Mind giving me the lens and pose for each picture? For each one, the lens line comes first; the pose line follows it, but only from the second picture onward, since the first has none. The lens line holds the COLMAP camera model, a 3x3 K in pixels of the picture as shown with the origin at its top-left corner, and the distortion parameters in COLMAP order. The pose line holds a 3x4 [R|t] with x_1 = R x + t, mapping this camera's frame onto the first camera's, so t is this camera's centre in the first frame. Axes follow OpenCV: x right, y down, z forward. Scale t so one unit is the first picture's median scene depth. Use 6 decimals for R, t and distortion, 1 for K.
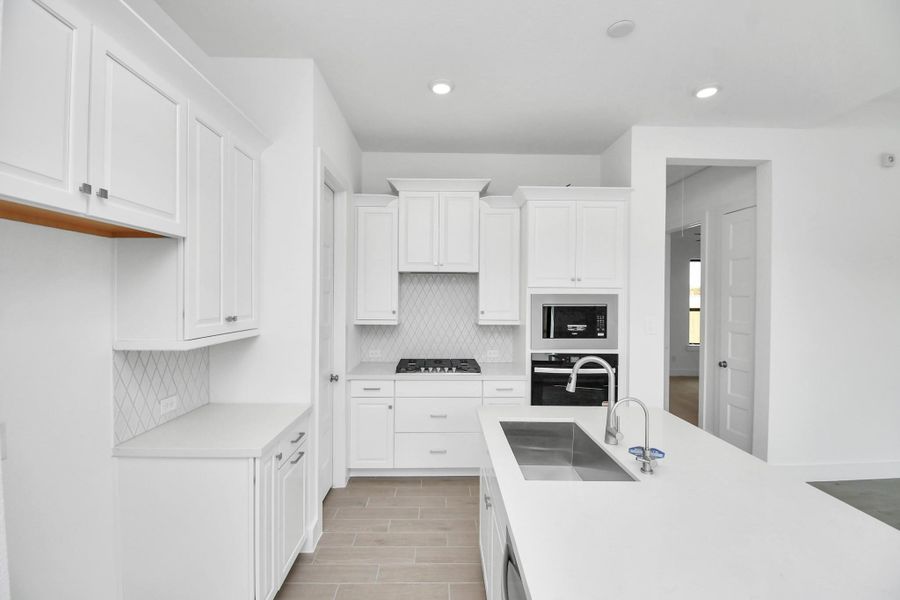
lens RADIAL K [[402.0, 0, 457.2], [0, 402.0, 300.5], [0, 0, 1]] dist [0.008750, -0.008152]
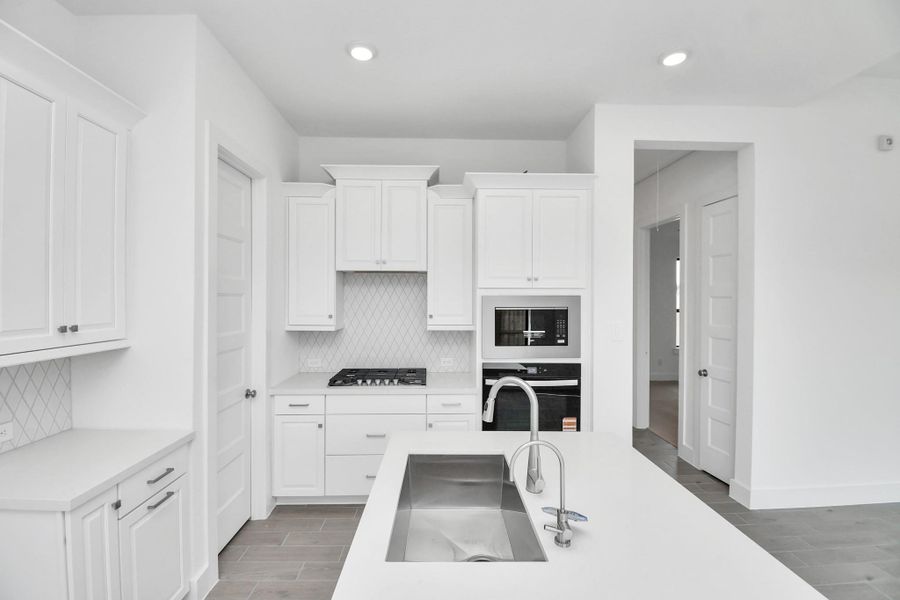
lens RADIAL K [[402.0, 0, 455.0], [0, 402.0, 300.3], [0, 0, 1]] dist [0.008750, -0.008152]
pose [[0.999988, -0.002844, 0.003996, 0.122573], [0.002858, 0.999990, -0.003503, -0.003049], [-0.003986, 0.003514, 0.999986, 0.123069]]
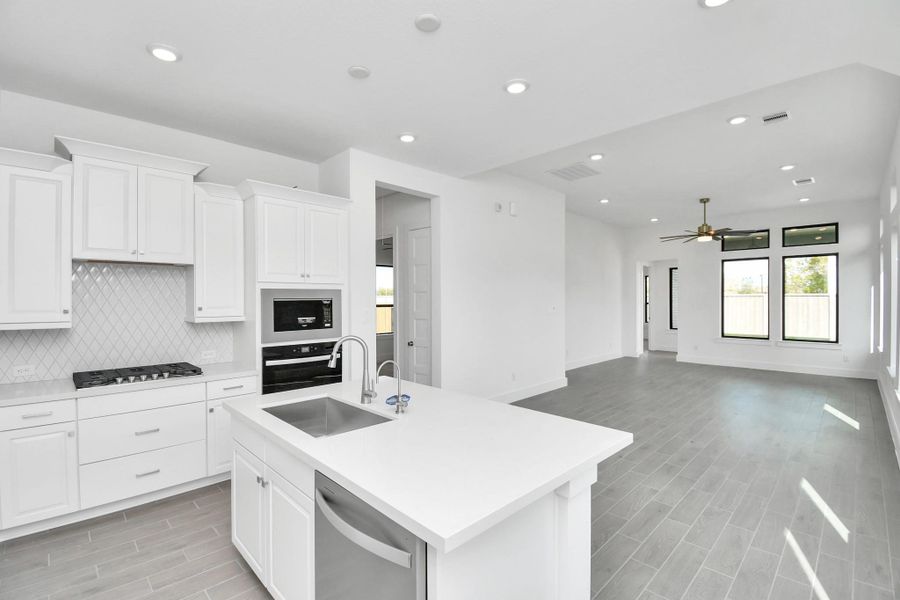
lens RADIAL K [[402.0, 0, 455.1], [0, 402.0, 301.0], [0, 0, 1]] dist [0.008750, -0.008152]
pose [[0.728834, -0.011183, 0.684599, -0.153484], [0.012897, 0.999913, 0.002604, 0.018341], [-0.684569, 0.006931, 0.728915, -0.066233]]
